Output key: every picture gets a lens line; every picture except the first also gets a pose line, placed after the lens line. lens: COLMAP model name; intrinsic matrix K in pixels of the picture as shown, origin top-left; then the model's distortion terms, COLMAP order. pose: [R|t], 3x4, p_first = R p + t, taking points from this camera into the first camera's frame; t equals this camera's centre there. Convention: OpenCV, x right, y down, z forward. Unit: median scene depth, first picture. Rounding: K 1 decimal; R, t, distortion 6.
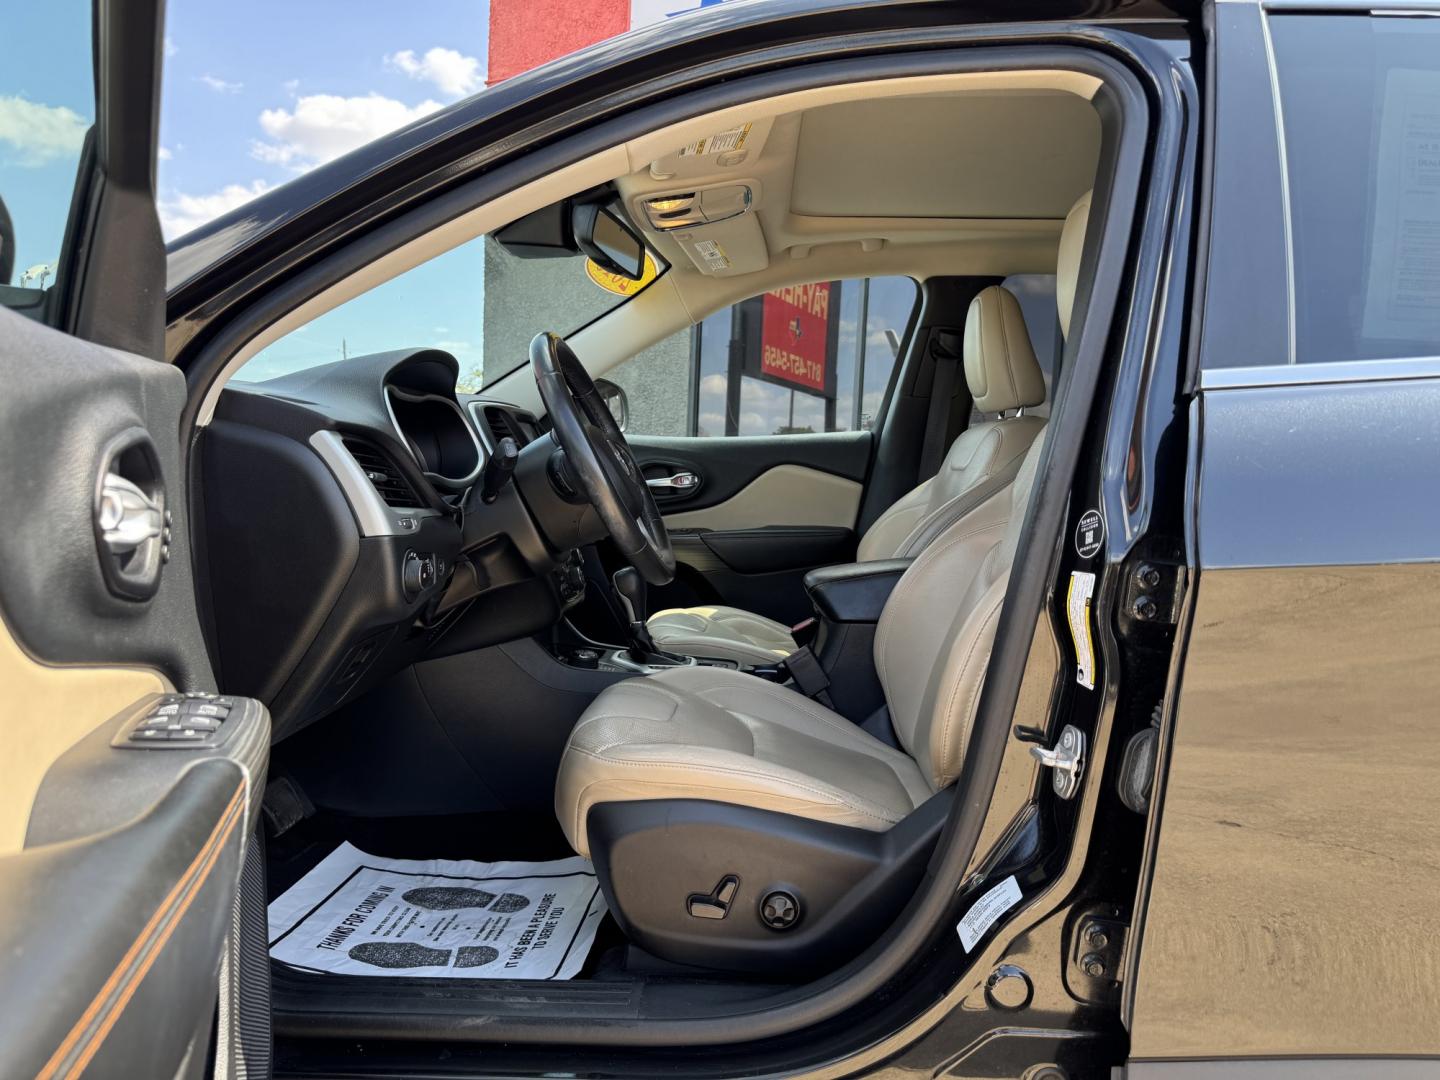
lens RADIAL K [[1059.4, 0, 716.0], [0, 1059.4, 538.4], [0, 0, 1]] dist [0.022848, -0.027748]
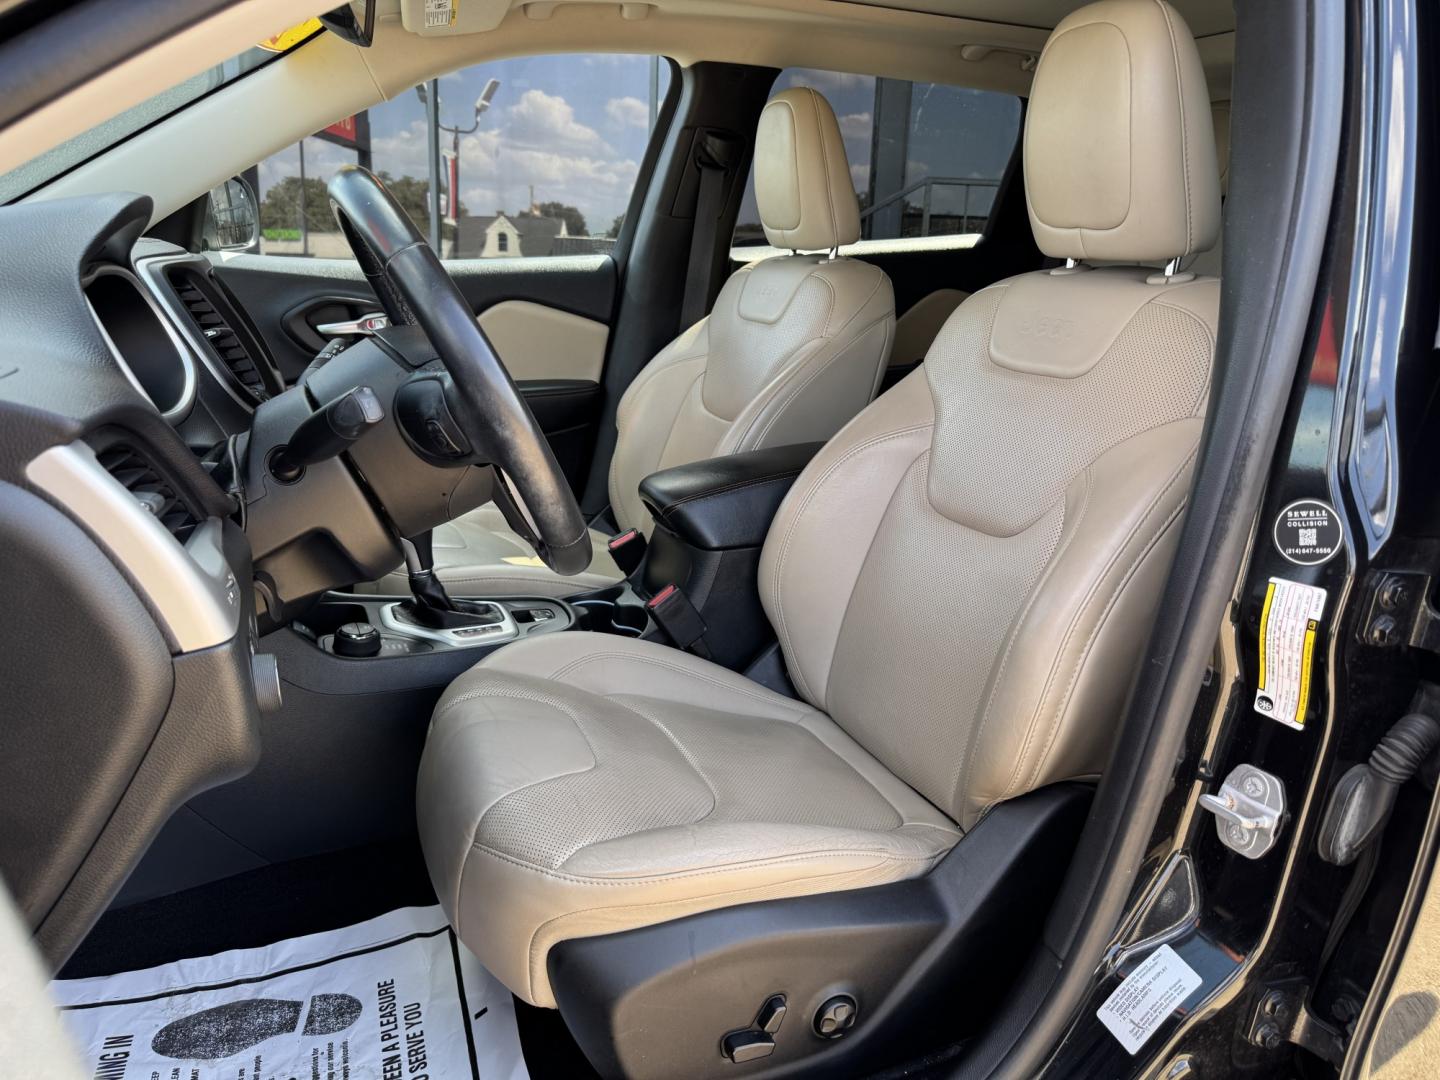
lens RADIAL K [[1059.4, 0, 716.0], [0, 1059.4, 538.4], [0, 0, 1]] dist [0.022848, -0.027748]
pose [[0.902176, -0.114678, 0.415845, -0.217806], [0.018790, 0.973547, 0.227712, -0.114786], [-0.430959, -0.197622, 0.880466, 0.329441]]
